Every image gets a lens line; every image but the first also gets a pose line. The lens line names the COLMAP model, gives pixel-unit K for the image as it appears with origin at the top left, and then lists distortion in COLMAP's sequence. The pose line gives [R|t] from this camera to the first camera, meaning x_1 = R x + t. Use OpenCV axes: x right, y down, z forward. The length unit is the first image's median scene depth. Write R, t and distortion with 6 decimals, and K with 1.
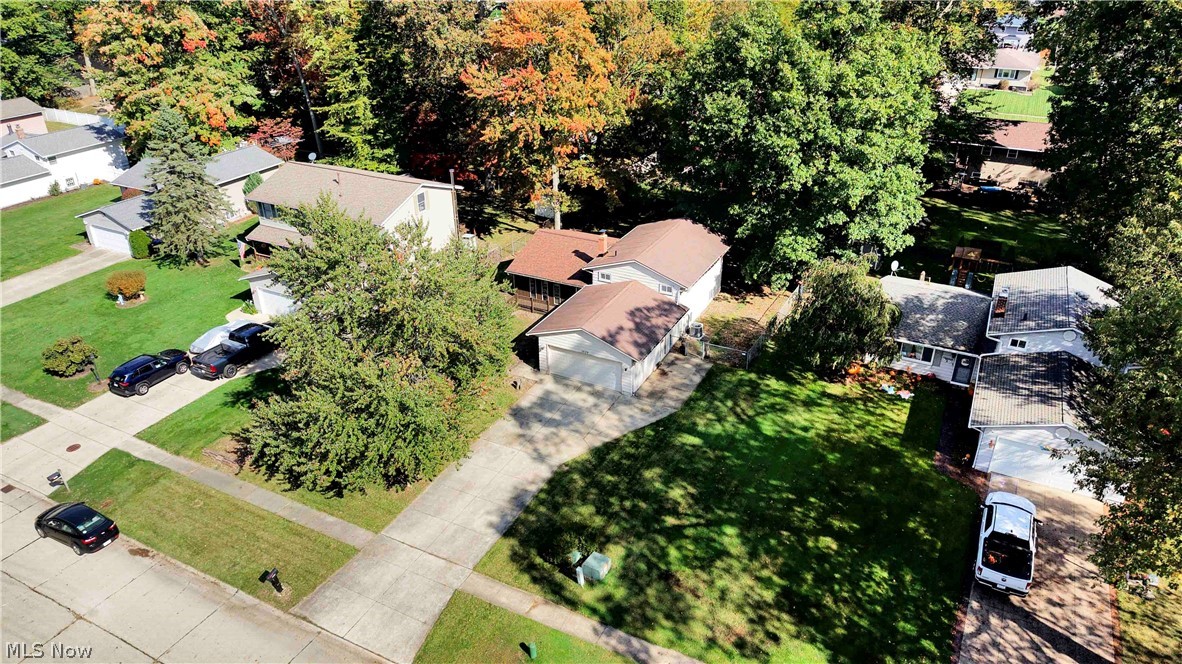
lens RADIAL K [[802.6, 0, 591.0], [0, 802.6, 332.0], [0, 0, 1]] dist [-0.010664, -0.003476]
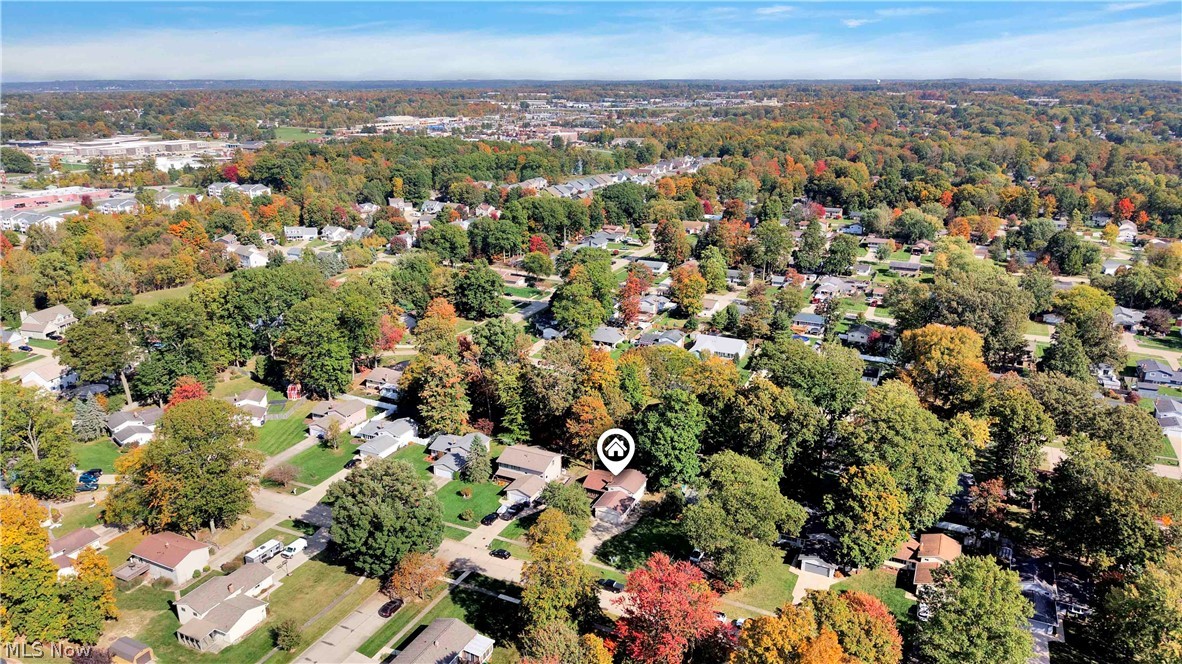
lens RADIAL K [[647.0, 0, 591.0], [0, 647.0, 332.0], [0, 0, 1]] dist [-0.001441, -0.000307]
pose [[0.999786, -0.005102, 0.020035, -0.150735], [0.009407, 0.975202, -0.221115, -0.135190], [-0.018410, 0.221256, 0.975042, -2.257523]]
